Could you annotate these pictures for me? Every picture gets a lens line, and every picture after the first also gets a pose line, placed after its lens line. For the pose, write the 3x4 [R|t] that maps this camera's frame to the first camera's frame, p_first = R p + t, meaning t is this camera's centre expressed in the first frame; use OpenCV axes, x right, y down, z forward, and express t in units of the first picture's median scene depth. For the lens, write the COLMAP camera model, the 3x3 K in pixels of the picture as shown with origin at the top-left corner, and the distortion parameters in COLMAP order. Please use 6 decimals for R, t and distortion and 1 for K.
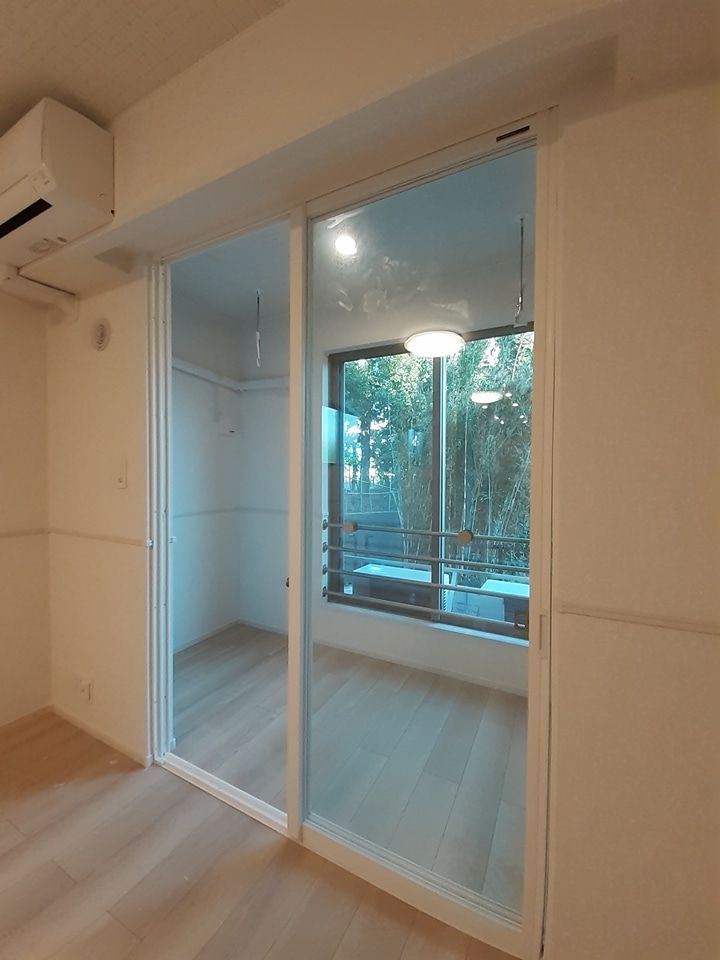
lens RADIAL K [[384.7, 0, 360.0], [0, 384.7, 480.0], [0, 0, 1]] dist [0.011503, -0.000126]
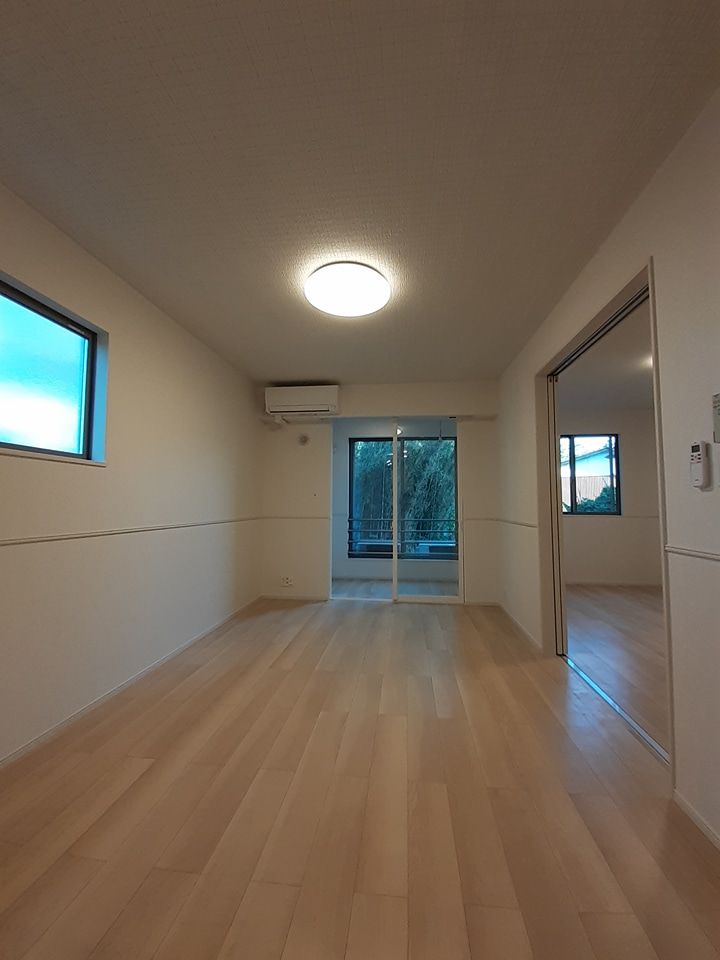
lens RADIAL K [[384.7, 0, 360.0], [0, 384.7, 480.0], [0, 0, 1]] dist [0.011503, -0.000126]
pose [[0.933861, 0.022607, 0.356922, -1.211133], [0.007172, 0.996616, -0.081890, 0.116319], [-0.357565, 0.079034, 0.930538, -1.516567]]
